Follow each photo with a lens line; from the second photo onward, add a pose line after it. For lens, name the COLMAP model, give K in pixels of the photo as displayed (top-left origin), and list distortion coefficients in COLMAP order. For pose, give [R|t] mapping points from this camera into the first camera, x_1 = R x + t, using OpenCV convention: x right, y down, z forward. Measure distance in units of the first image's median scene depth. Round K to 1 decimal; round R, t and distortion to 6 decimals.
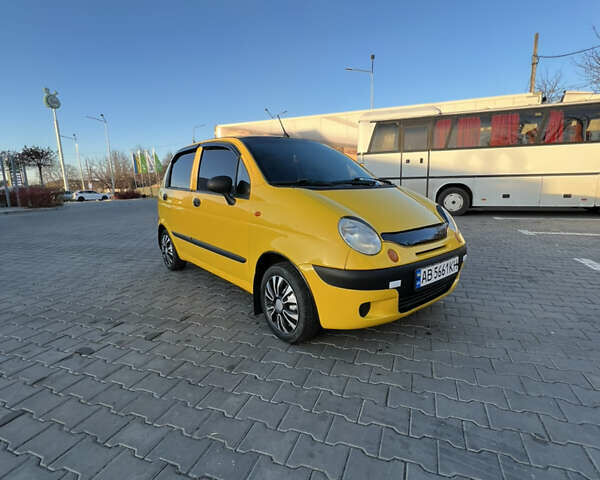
lens RADIAL K [[316.0, 0, 302.1], [0, 316.0, 240.4], [0, 0, 1]] dist [-0.002593, -0.000339]
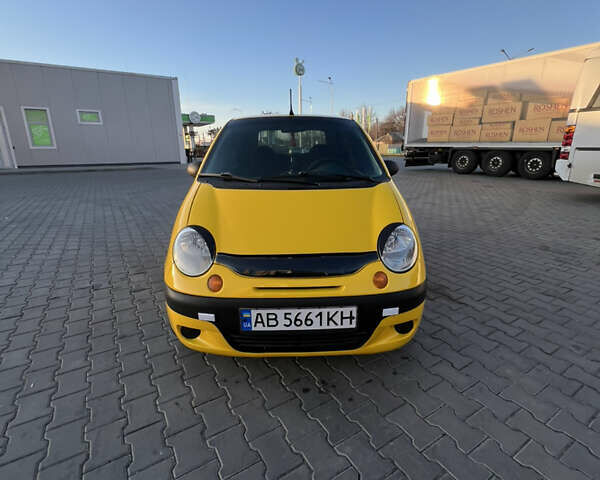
lens RADIAL K [[316.0, 0, 302.1], [0, 316.0, 240.4], [0, 0, 1]] dist [-0.002593, -0.000339]
pose [[0.793216, 0.195629, -0.576661, 0.679255], [-0.121948, 0.978839, 0.164323, -0.164150], [0.596605, -0.060020, 0.800288, 0.361371]]
